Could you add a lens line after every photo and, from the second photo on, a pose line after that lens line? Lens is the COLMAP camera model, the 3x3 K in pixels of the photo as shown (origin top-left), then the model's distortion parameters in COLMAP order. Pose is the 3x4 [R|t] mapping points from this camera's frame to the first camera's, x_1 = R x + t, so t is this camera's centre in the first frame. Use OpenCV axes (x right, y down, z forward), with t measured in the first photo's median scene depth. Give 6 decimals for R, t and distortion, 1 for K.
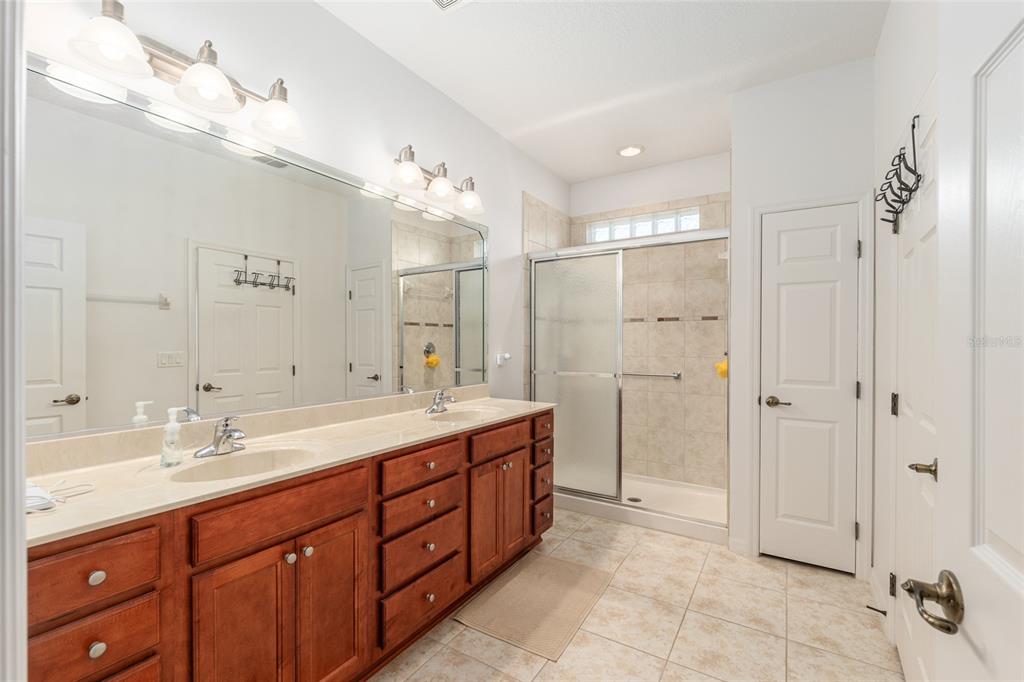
lens RADIAL K [[455.4, 0, 513.7], [0, 455.4, 342.1], [0, 0, 1]] dist [-0.005025, 0.000306]
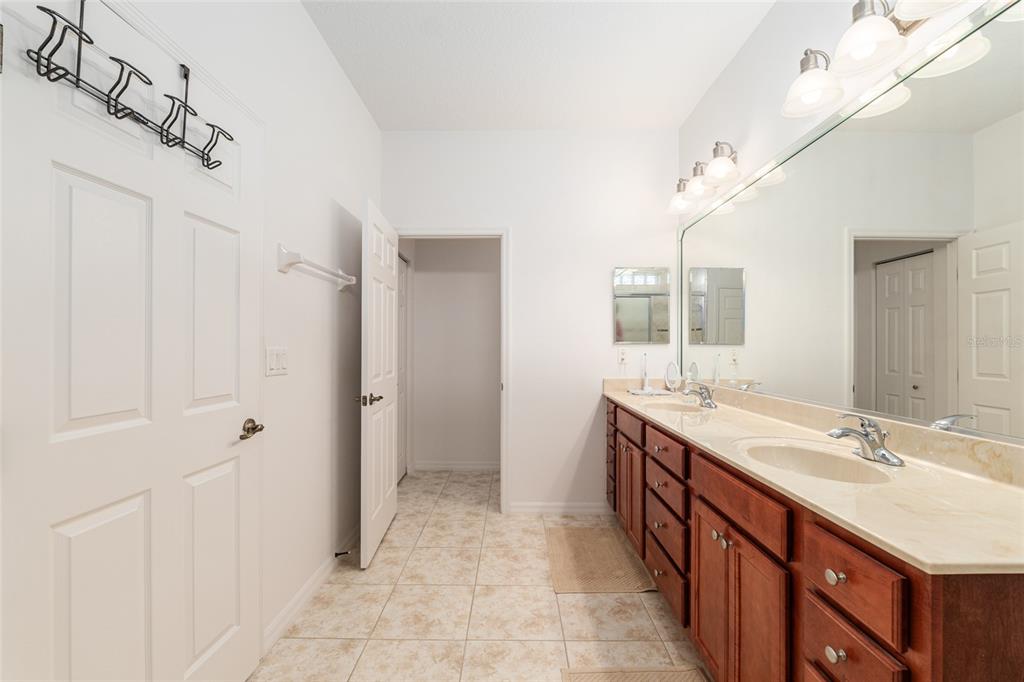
lens RADIAL K [[424.5, 0, 508.9], [0, 424.5, 344.9], [0, 0, 1]] dist [-0.011461, 0.000689]
pose [[-0.867053, -0.006345, -0.498176, 0.625110], [-0.002166, 0.999957, -0.008966, 0.034971], [0.498212, -0.006695, -0.867030, 1.703474]]
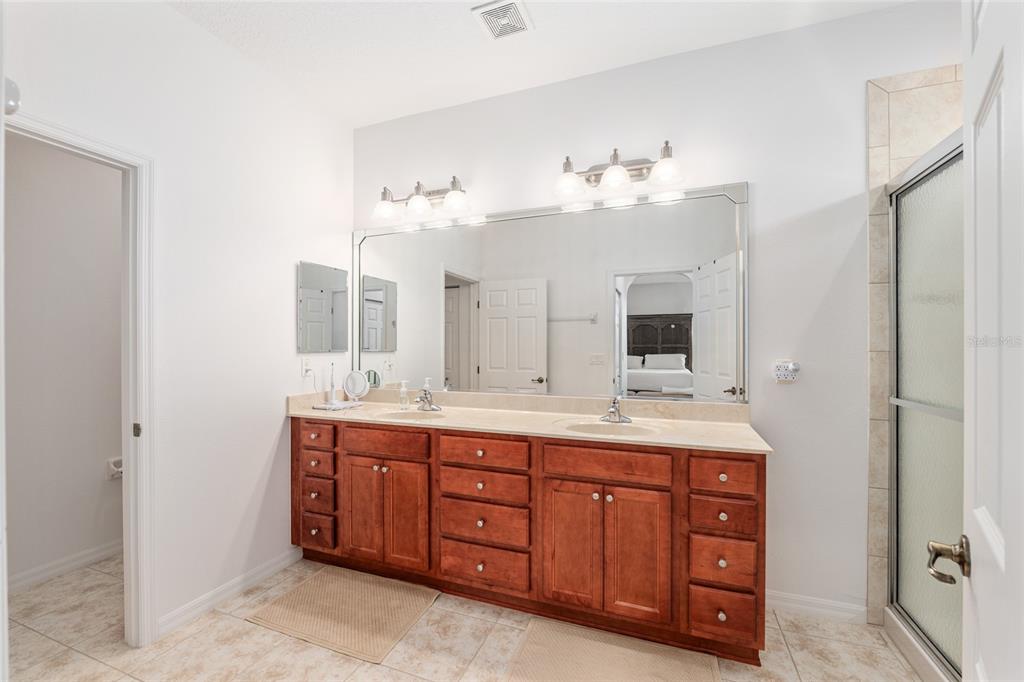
lens RADIAL K [[424.5, 0, 511.5], [0, 424.5, 346.0], [0, 0, 1]] dist [-0.011461, 0.000689]
pose [[0.166468, -0.004555, -0.986036, 0.904784], [0.005043, 0.999980, -0.003768, 0.002789], [0.986034, -0.004345, 0.166488, 0.906471]]
